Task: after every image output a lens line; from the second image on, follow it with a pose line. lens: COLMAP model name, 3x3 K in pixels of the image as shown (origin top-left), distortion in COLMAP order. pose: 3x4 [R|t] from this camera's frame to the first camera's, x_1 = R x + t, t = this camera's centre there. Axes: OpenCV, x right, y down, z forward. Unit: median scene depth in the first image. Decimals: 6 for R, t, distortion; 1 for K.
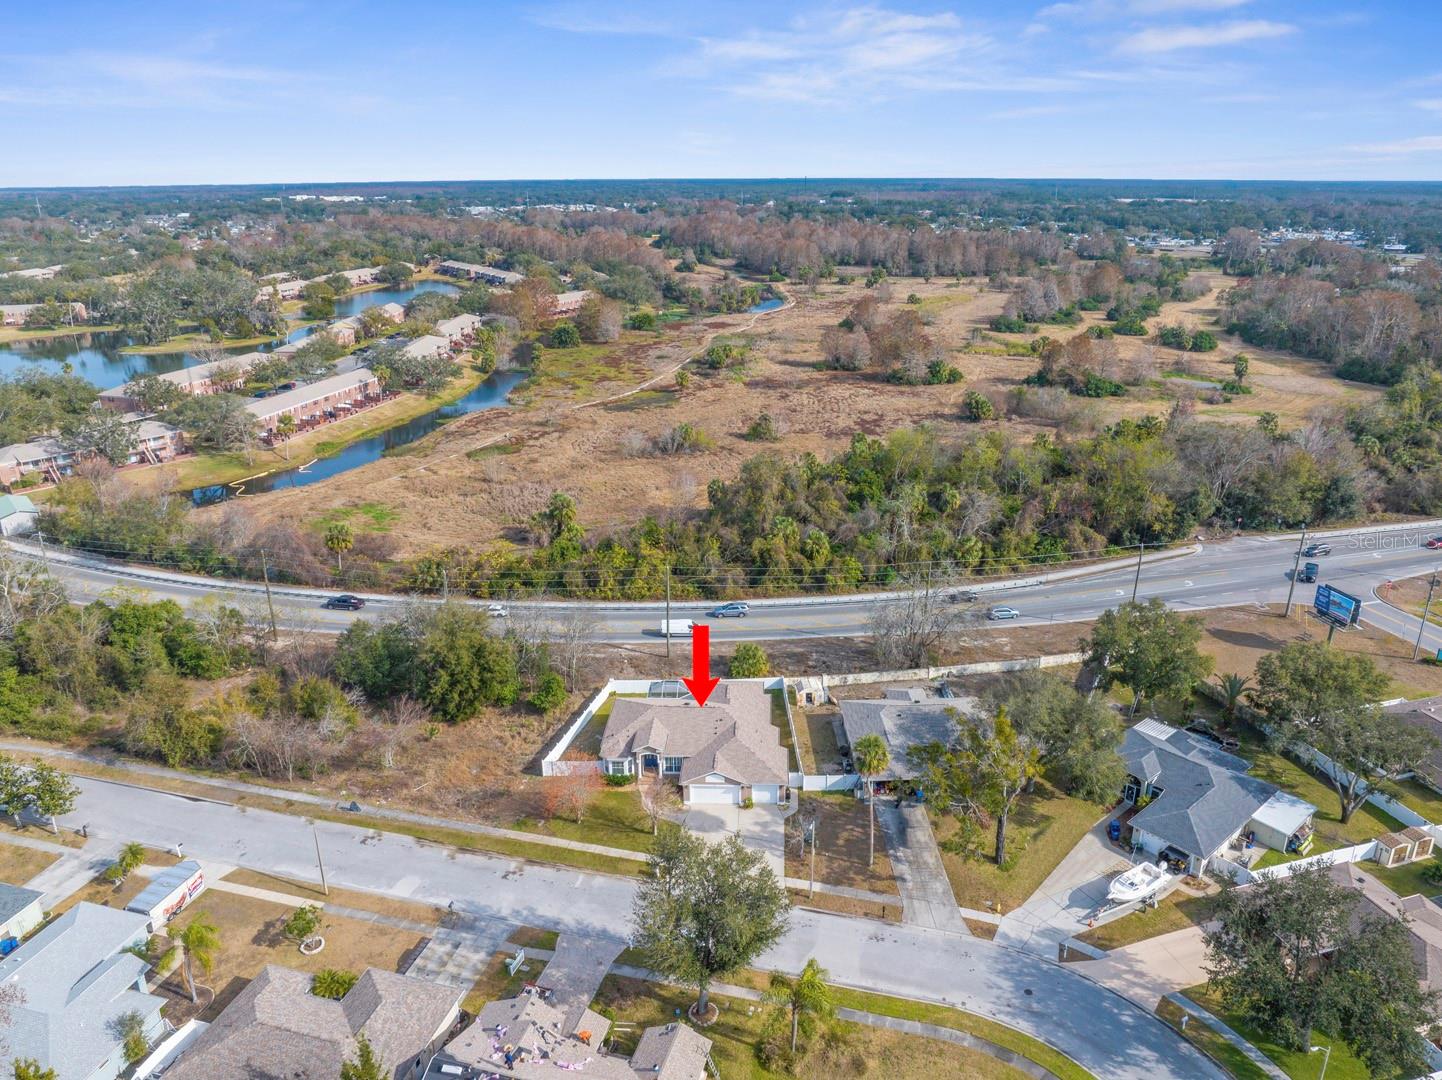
lens RADIAL K [[1014.6, 0, 717.9], [0, 1014.6, 538.6], [0, 0, 1]] dist [-0.030635, -0.006318]
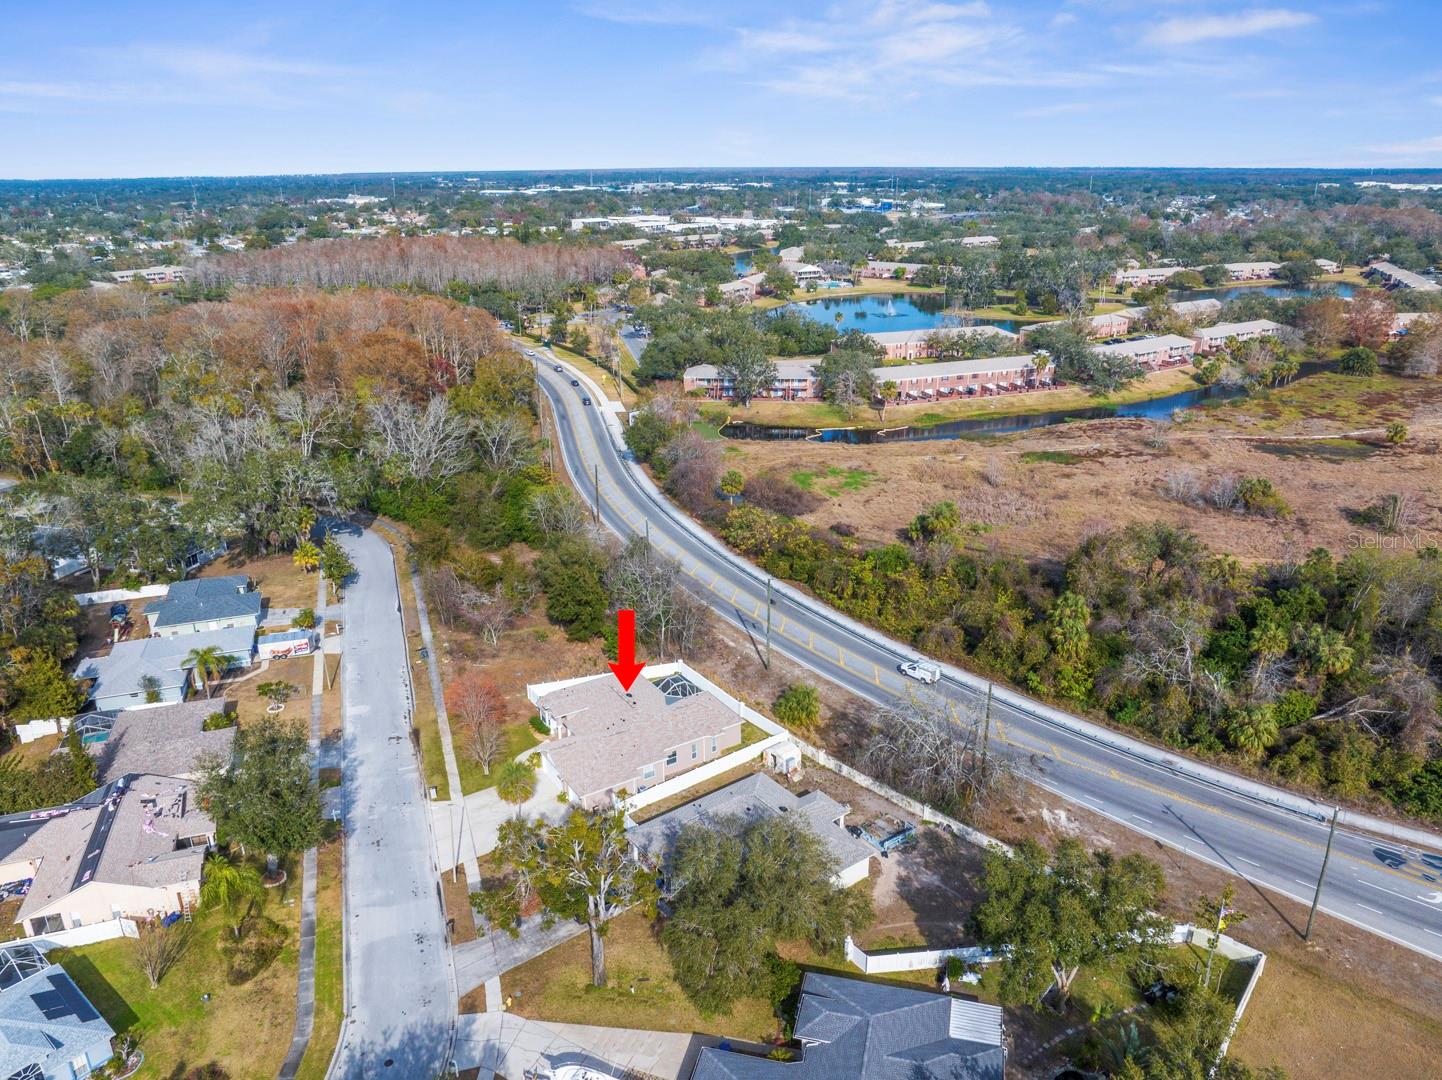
lens RADIAL K [[1014.6, 0, 718.2], [0, 1014.6, 502.7], [0, 0, 1]] dist [-0.030635, -0.006318]
pose [[0.577235, 0.260146, -0.774031, 0.660314], [-0.272800, 0.954871, 0.117483, -0.142005], [0.769662, 0.143340, 0.622152, 0.367508]]
